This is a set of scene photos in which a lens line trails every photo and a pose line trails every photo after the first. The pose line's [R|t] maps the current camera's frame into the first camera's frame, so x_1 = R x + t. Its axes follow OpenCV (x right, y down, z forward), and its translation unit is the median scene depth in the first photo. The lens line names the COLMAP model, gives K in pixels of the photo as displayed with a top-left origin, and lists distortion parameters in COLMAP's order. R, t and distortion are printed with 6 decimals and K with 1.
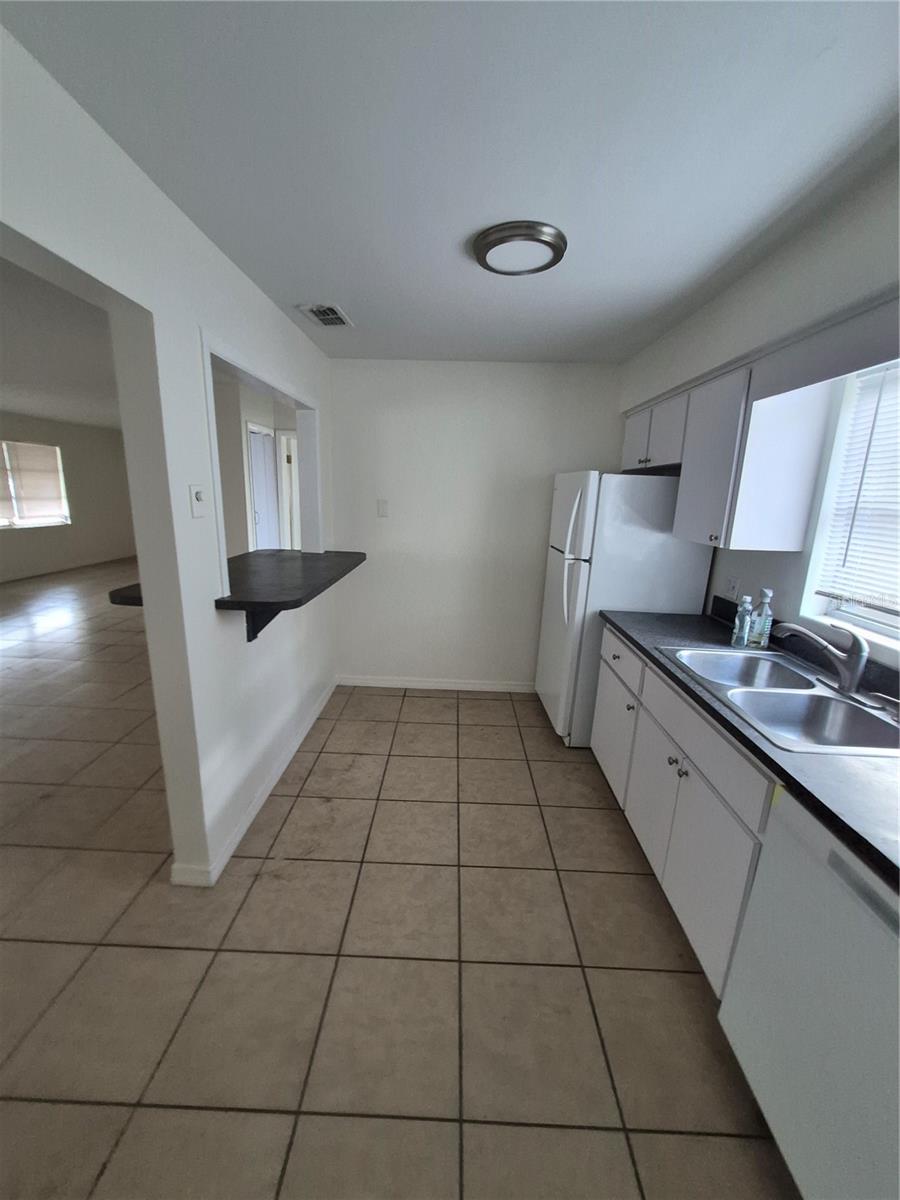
lens RADIAL K [[467.4, 0, 450.0], [0, 467.4, 600.0], [0, 0, 1]] dist [0.000752, -0.000532]
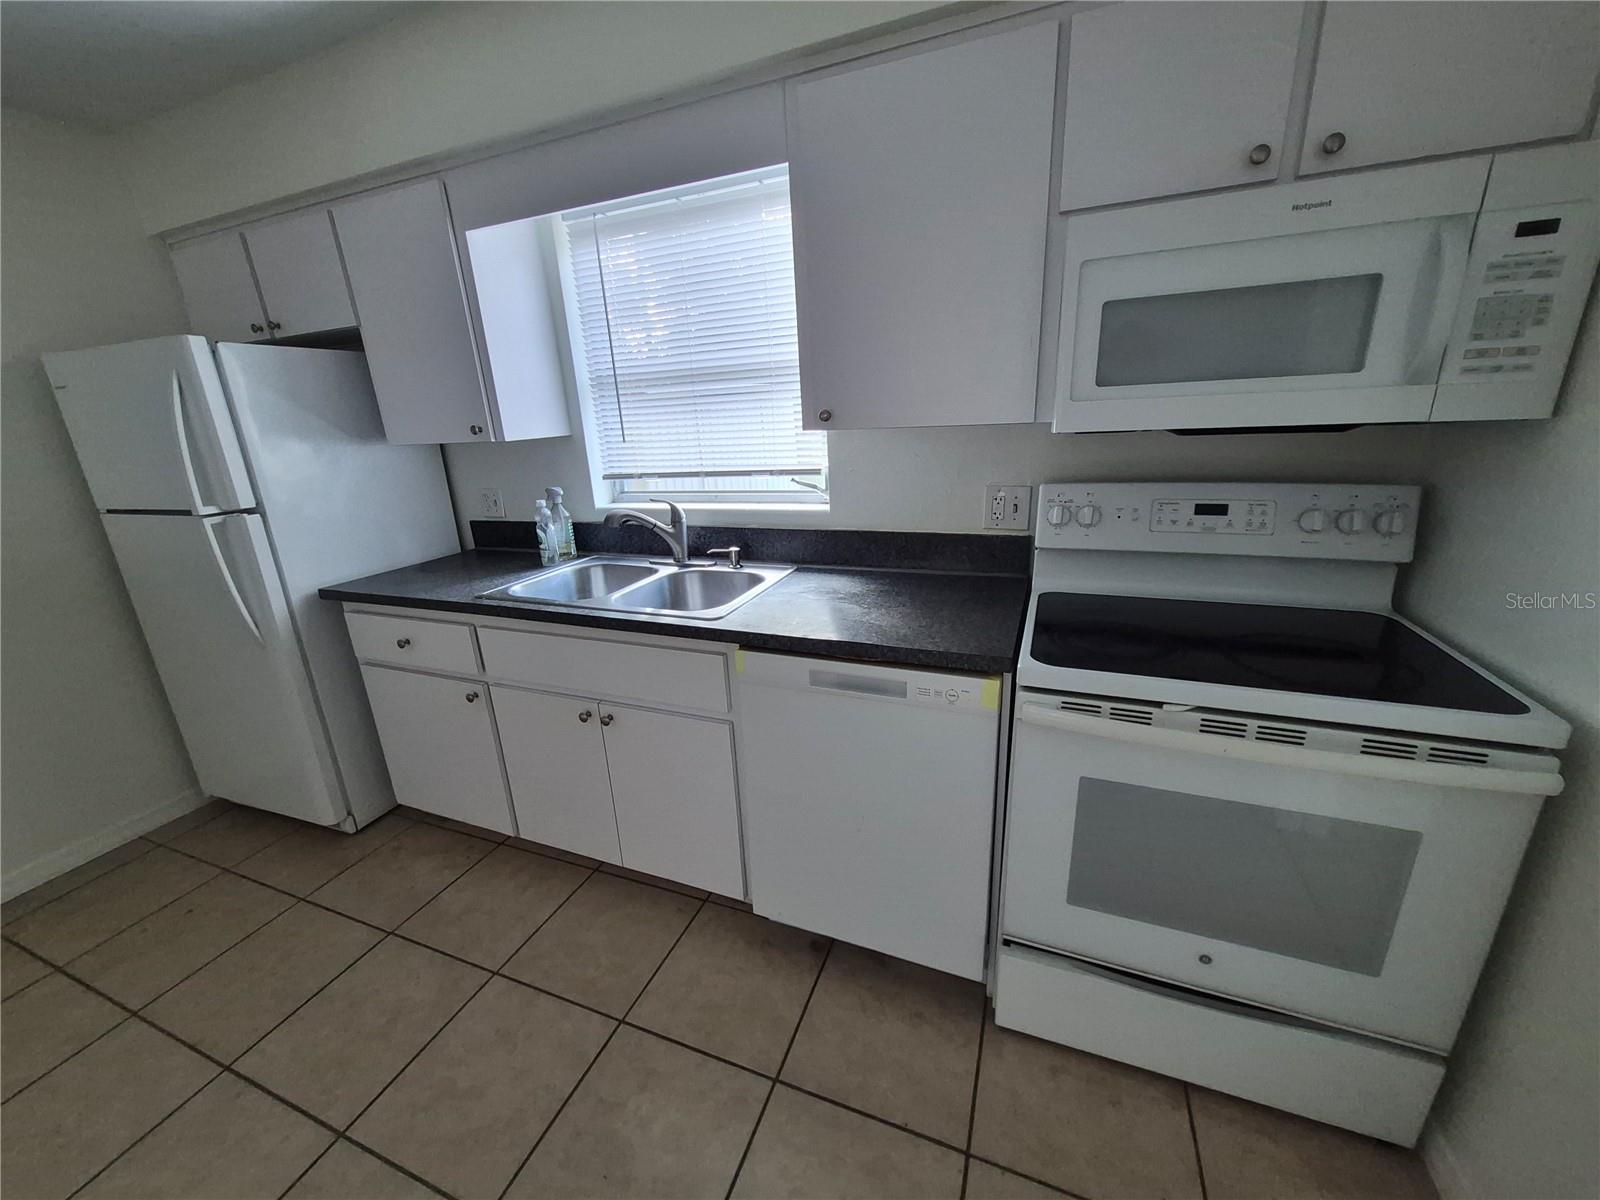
lens RADIAL K [[623.1, 0, 790.1], [0, 623.1, 606.8], [0, 0, 1]] dist [0.000752, -0.000532]
pose [[0.353309, -0.336059, 0.873062, -0.173868], [0.277611, 0.928875, 0.245199, 0.016571], [-0.893367, 0.155741, 0.421473, 0.183138]]
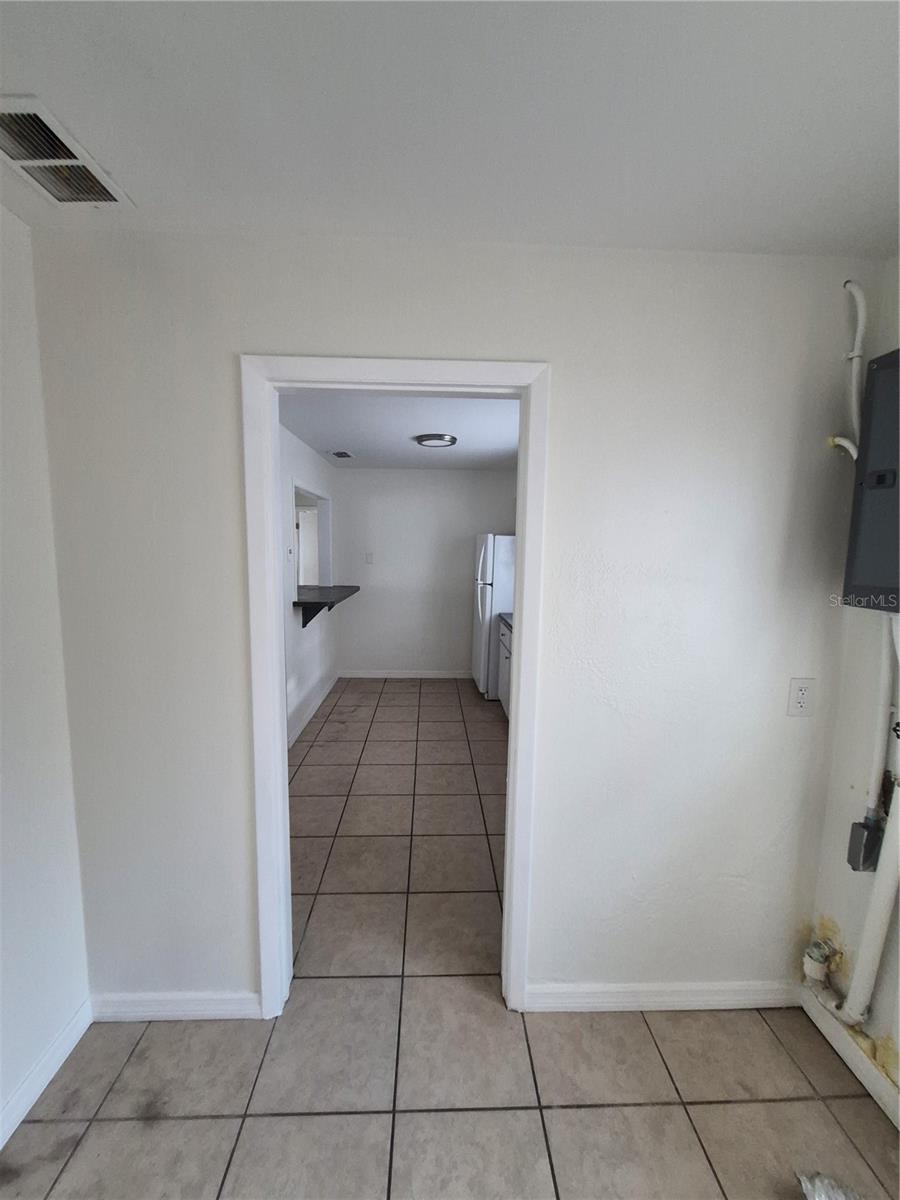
lens RADIAL K [[467.4, 0, 450.0], [0, 467.4, 600.0], [0, 0, 1]] dist [0.000752, -0.000532]
pose [[0.998180, -0.022856, 0.055808, 0.050334], [0.029043, 0.993204, -0.112705, 0.186517], [-0.052853, 0.114121, 0.992060, -0.811485]]
